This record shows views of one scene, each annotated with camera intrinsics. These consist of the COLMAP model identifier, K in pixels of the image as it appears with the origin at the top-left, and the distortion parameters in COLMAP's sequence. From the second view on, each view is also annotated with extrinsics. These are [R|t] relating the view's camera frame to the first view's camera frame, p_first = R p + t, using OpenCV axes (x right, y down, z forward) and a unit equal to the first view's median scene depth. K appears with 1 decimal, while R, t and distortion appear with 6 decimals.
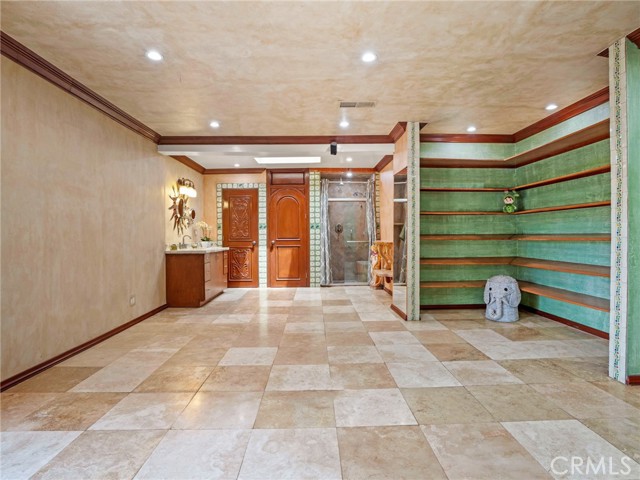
lens RADIAL K [[330.2, 0, 320.6], [0, 330.2, 240.6], [0, 0, 1]] dist [-0.055800, 0.020039]
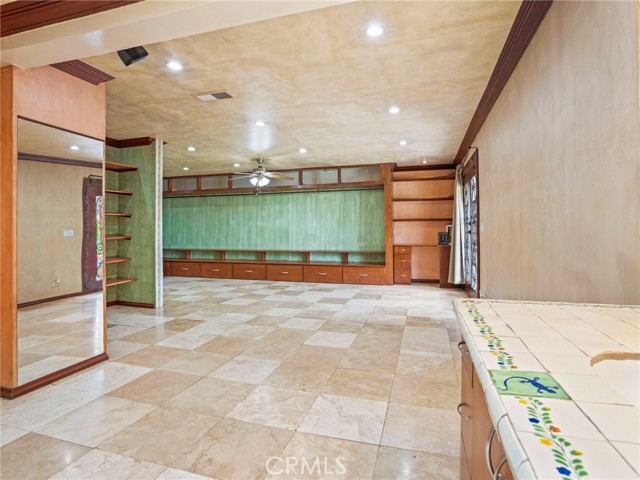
lens RADIAL K [[330.2, 0, 319.7], [0, 330.2, 233.9], [0, 0, 1]] dist [-0.055800, 0.020039]
pose [[-0.946110, 0.010235, 0.323685, -0.515331], [0.020257, 0.999414, 0.027608, -0.044000], [-0.323212, 0.032677, -0.945762, 1.946036]]
